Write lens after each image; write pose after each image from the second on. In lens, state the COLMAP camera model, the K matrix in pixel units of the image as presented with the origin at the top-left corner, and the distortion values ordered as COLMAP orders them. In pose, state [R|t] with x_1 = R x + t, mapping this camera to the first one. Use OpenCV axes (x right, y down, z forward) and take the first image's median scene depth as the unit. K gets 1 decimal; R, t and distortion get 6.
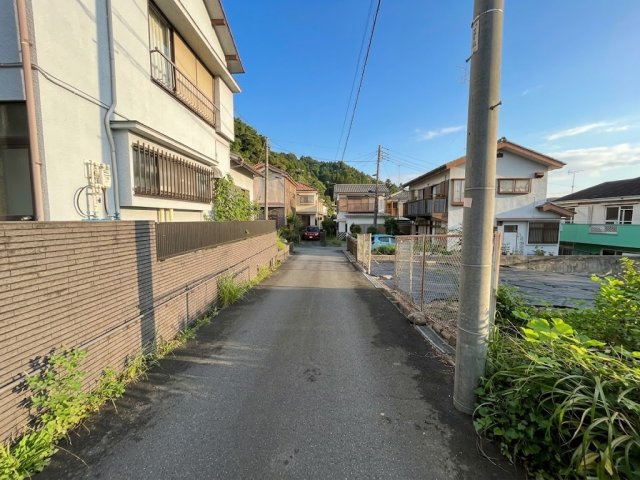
lens RADIAL K [[259.1, 0, 319.1], [0, 259.1, 238.2], [0, 0, 1]] dist [0.000064, 0.000119]
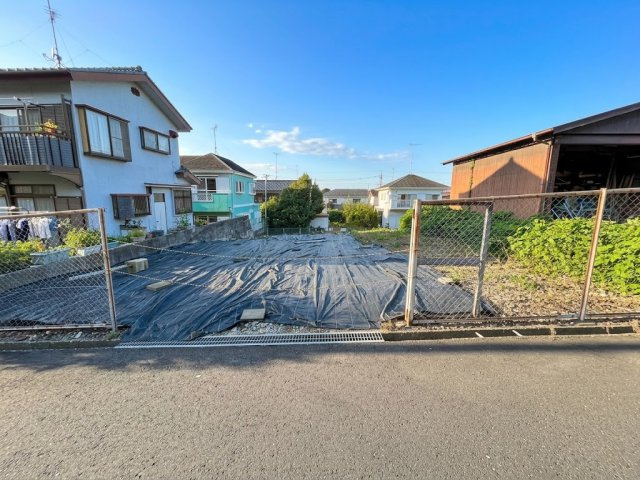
lens RADIAL K [[259.1, 0, 319.1], [0, 259.1, 238.2], [0, 0, 1]] dist [0.000064, 0.000119]
pose [[0.001528, -0.160611, 0.987017, -0.059779], [0.063626, 0.985034, 0.160189, -0.009724], [-0.997973, 0.062555, 0.011724, 0.512836]]
